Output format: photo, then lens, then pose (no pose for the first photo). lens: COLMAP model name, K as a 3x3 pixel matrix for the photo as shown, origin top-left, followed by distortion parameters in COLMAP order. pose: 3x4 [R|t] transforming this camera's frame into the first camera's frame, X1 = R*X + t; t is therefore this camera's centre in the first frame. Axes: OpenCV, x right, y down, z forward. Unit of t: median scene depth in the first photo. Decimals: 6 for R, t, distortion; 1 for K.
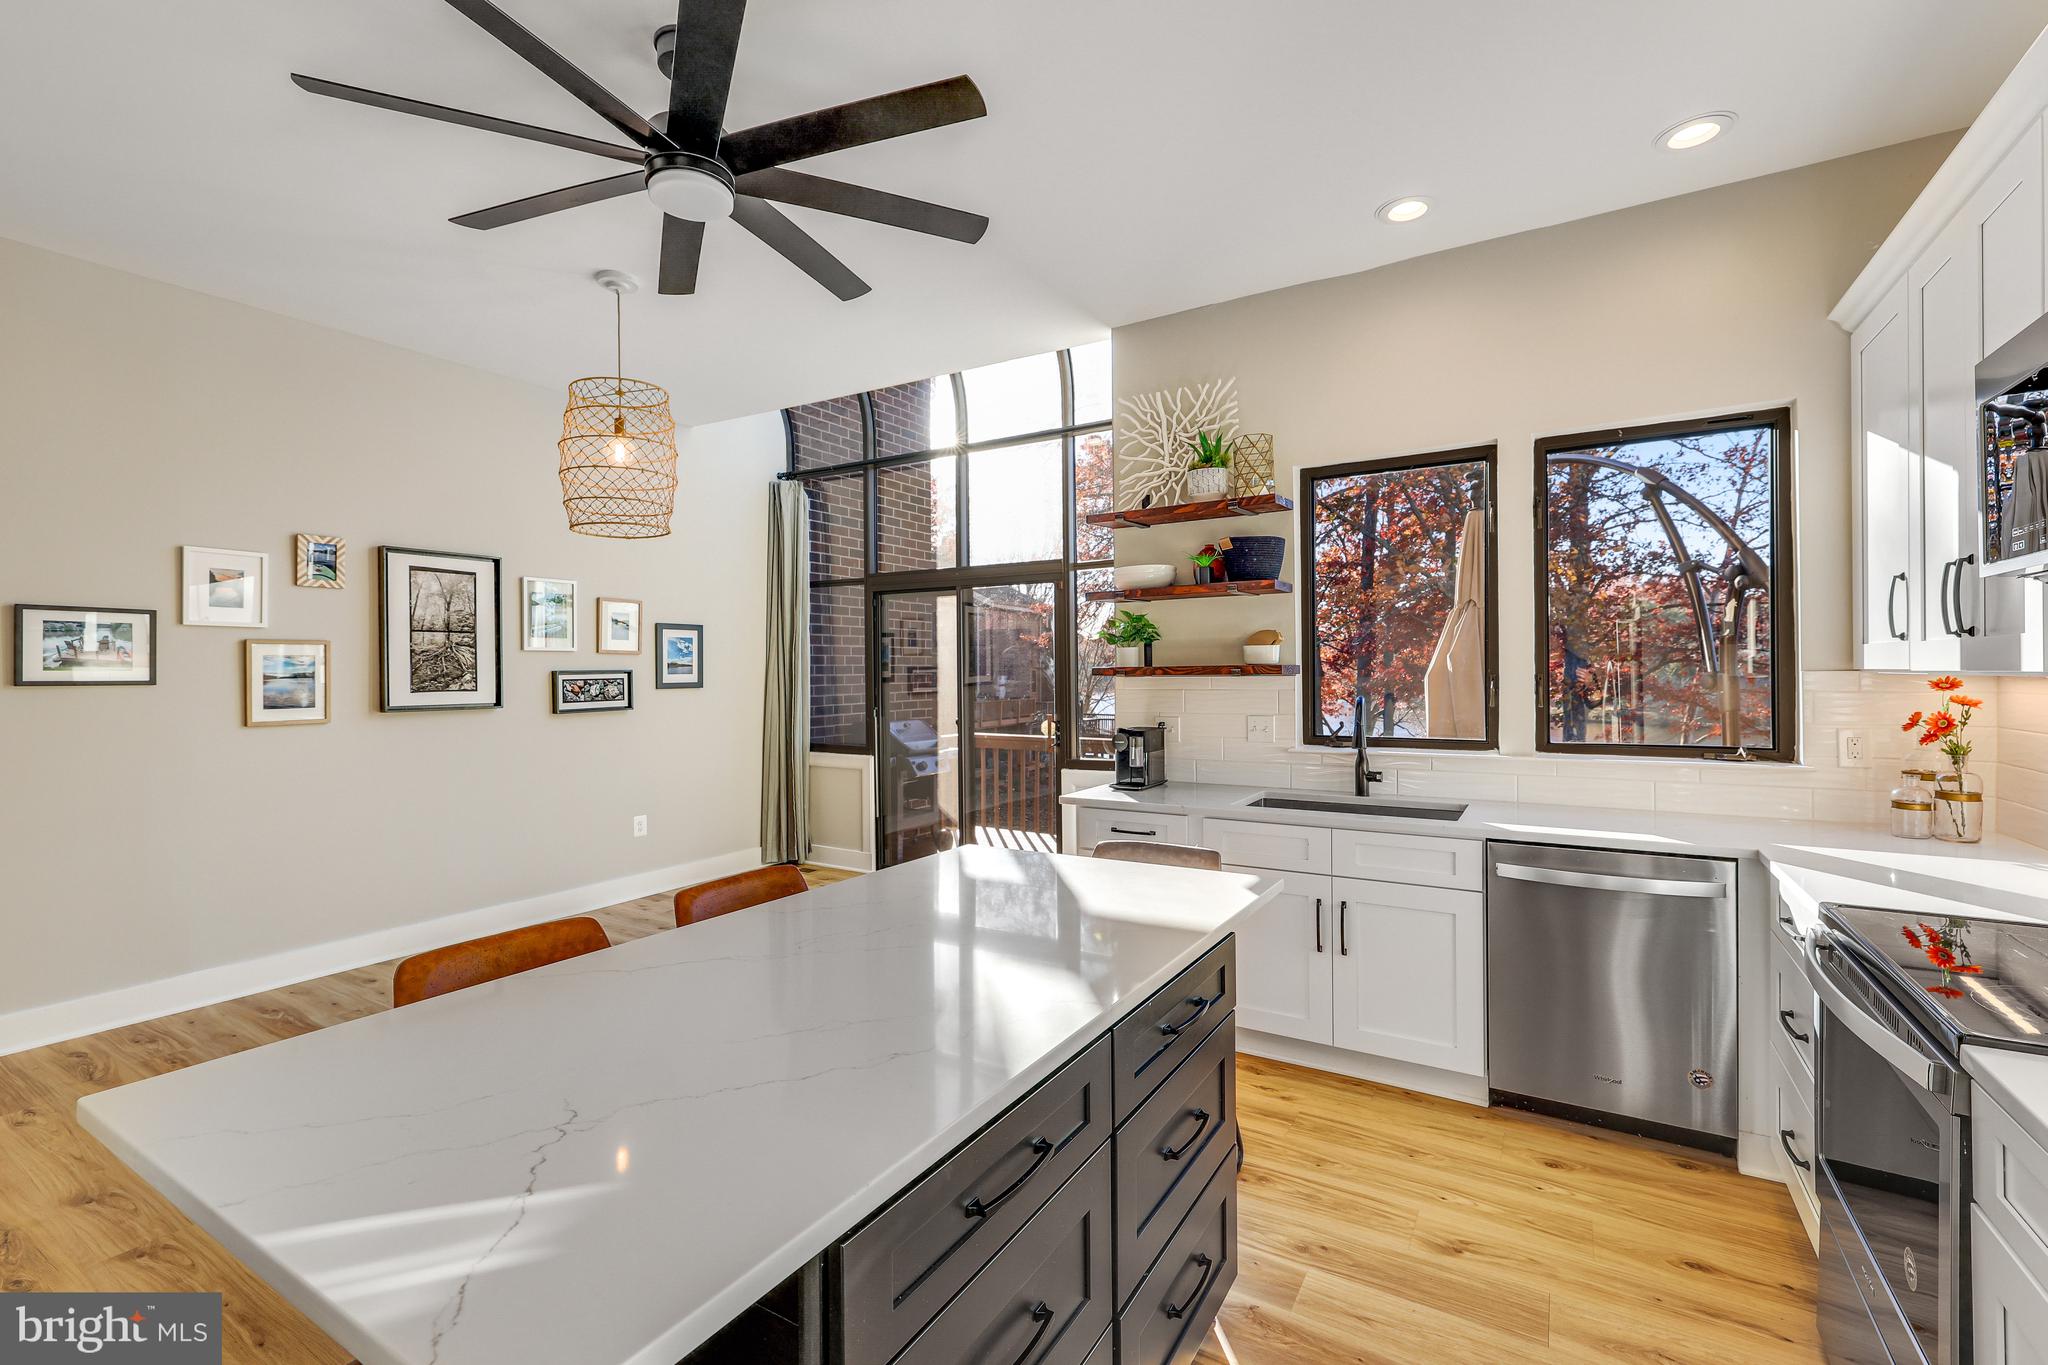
lens RADIAL K [[859.3, 0, 1014.9], [0, 859.3, 677.0], [0, 0, 1]] dist [0.002716, 0.000021]
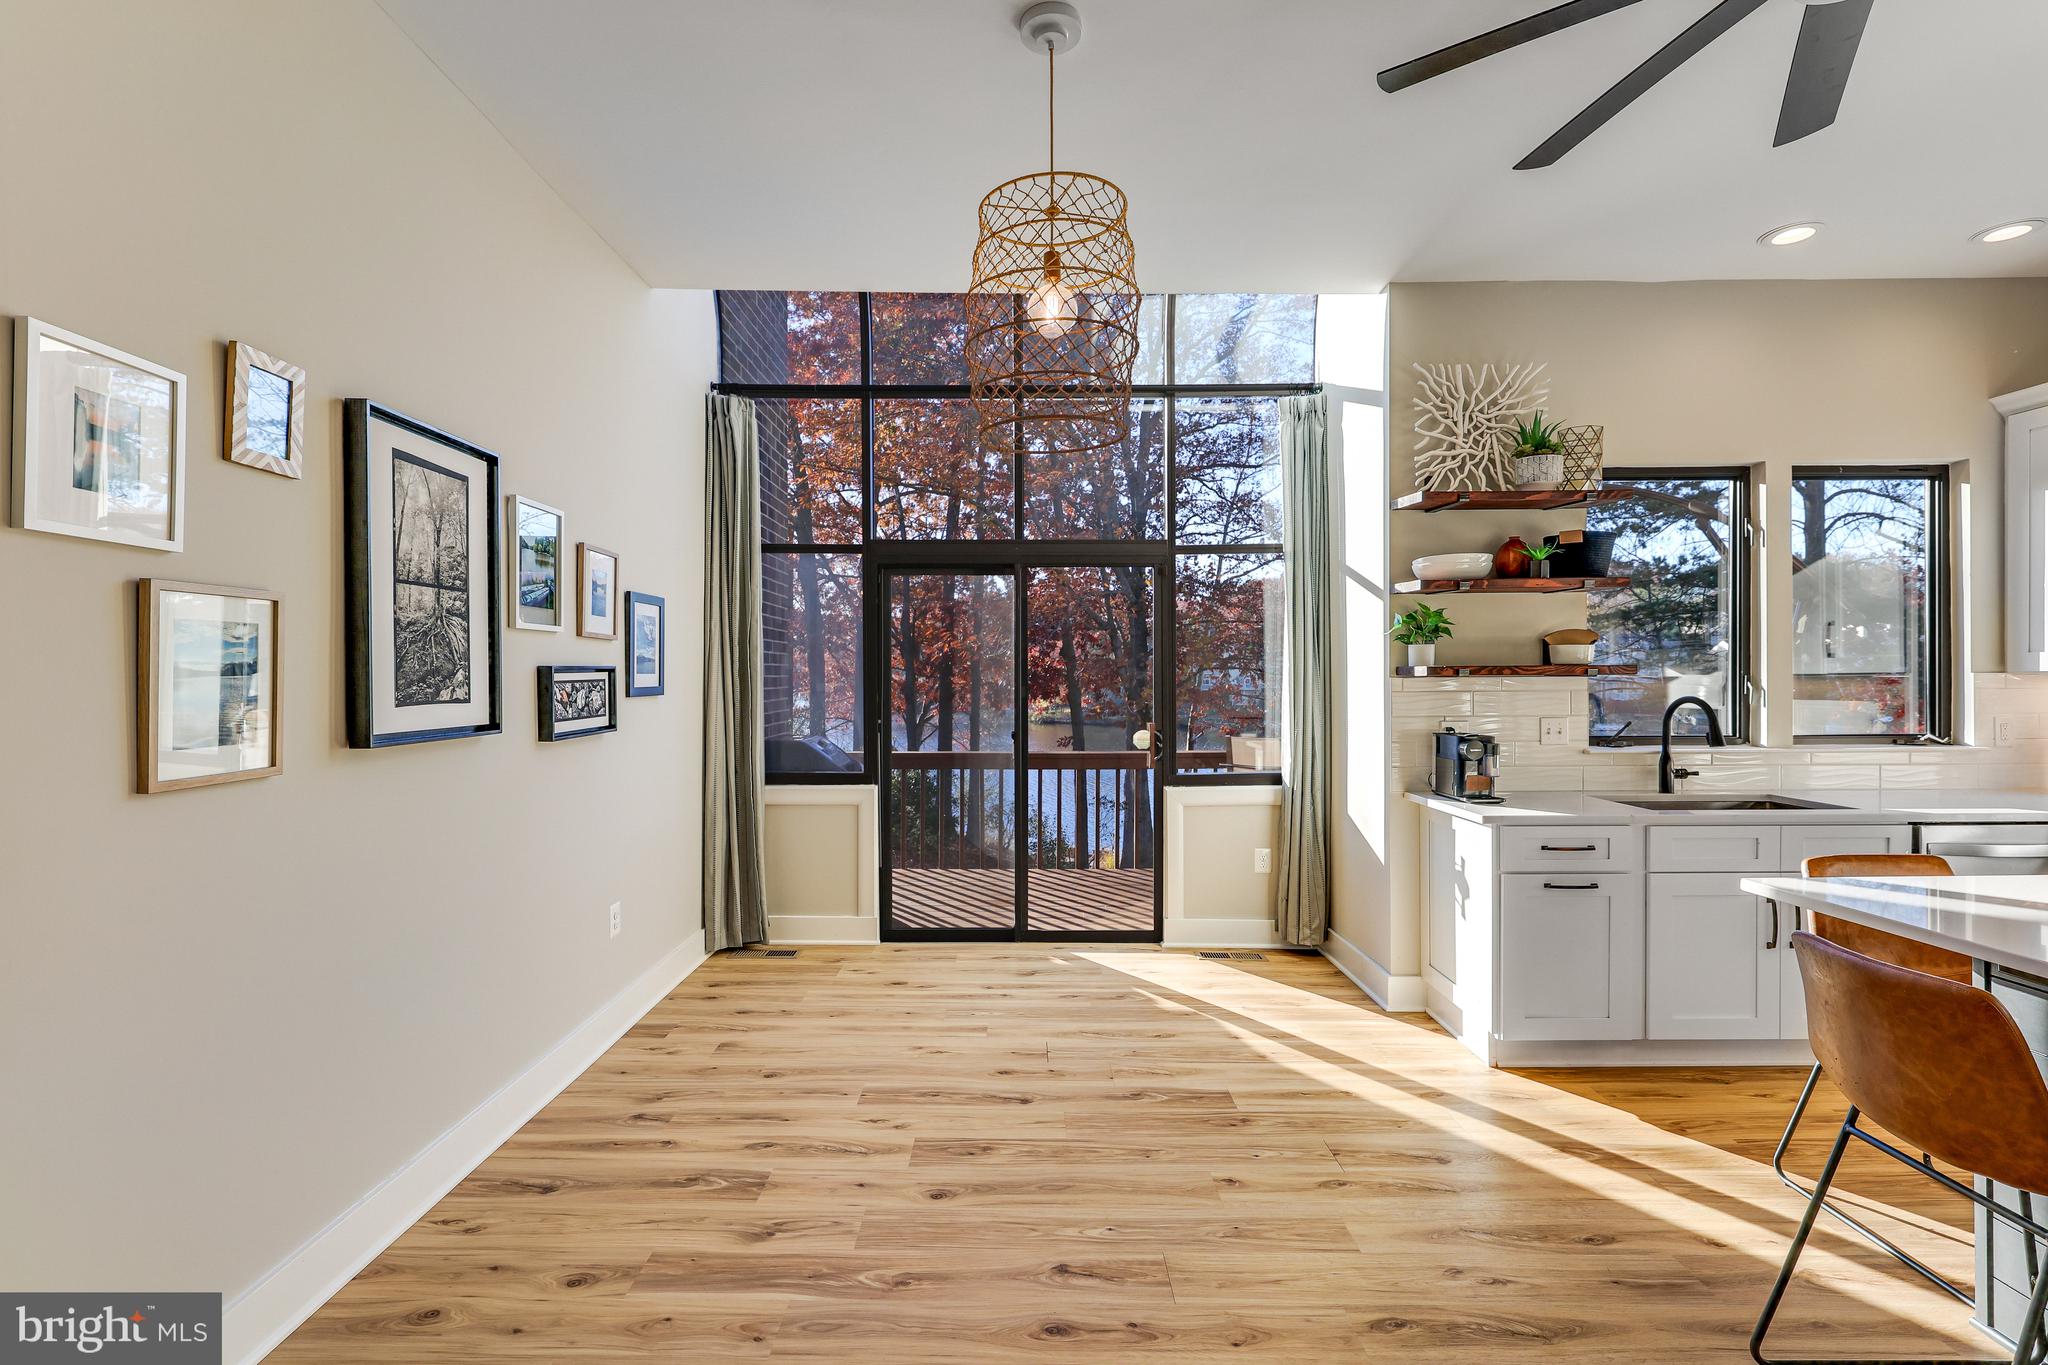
lens RADIAL K [[918.3, 0, 1035.5], [0, 918.3, 683.9], [0, 0, 1]] dist [0.001229, -0.000105]
pose [[0.858348, -0.000809, 0.513068, -0.737516], [0.000636, 1.000000, 0.000513, 0.005959], [-0.513068, -0.000114, 0.858348, 0.404601]]
